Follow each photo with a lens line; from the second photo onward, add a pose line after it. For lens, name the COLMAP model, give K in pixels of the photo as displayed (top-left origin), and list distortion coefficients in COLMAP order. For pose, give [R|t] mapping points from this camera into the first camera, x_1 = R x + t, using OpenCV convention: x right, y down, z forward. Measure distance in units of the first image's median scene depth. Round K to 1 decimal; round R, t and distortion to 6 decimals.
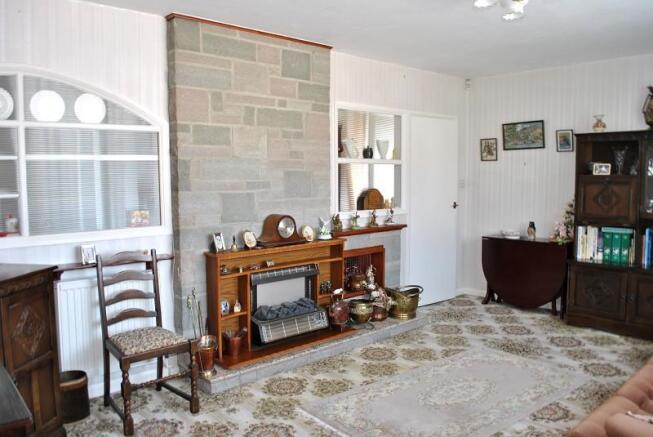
lens RADIAL K [[497.1, 0, 327.9], [0, 497.1, 220.4], [0, 0, 1]] dist [-0.079987, -0.009594]
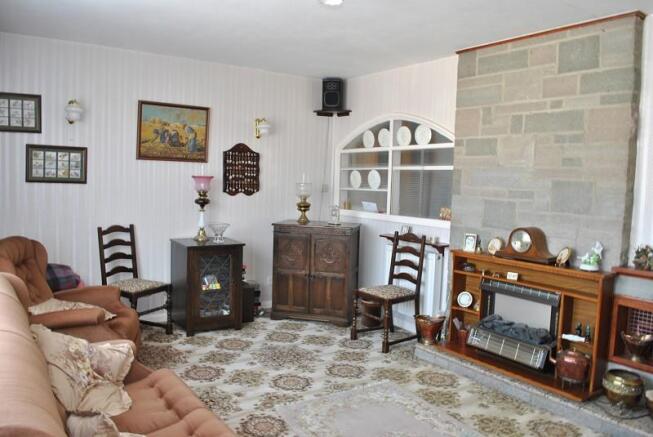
lens RADIAL K [[497.1, 0, 328.5], [0, 497.1, 216.1], [0, 0, 1]] dist [-0.079987, -0.009594]
pose [[-0.111001, 0.082212, -0.990414, 0.867731], [-0.113071, 0.989057, 0.094772, -0.079323], [0.987367, 0.122507, -0.100490, 0.745176]]
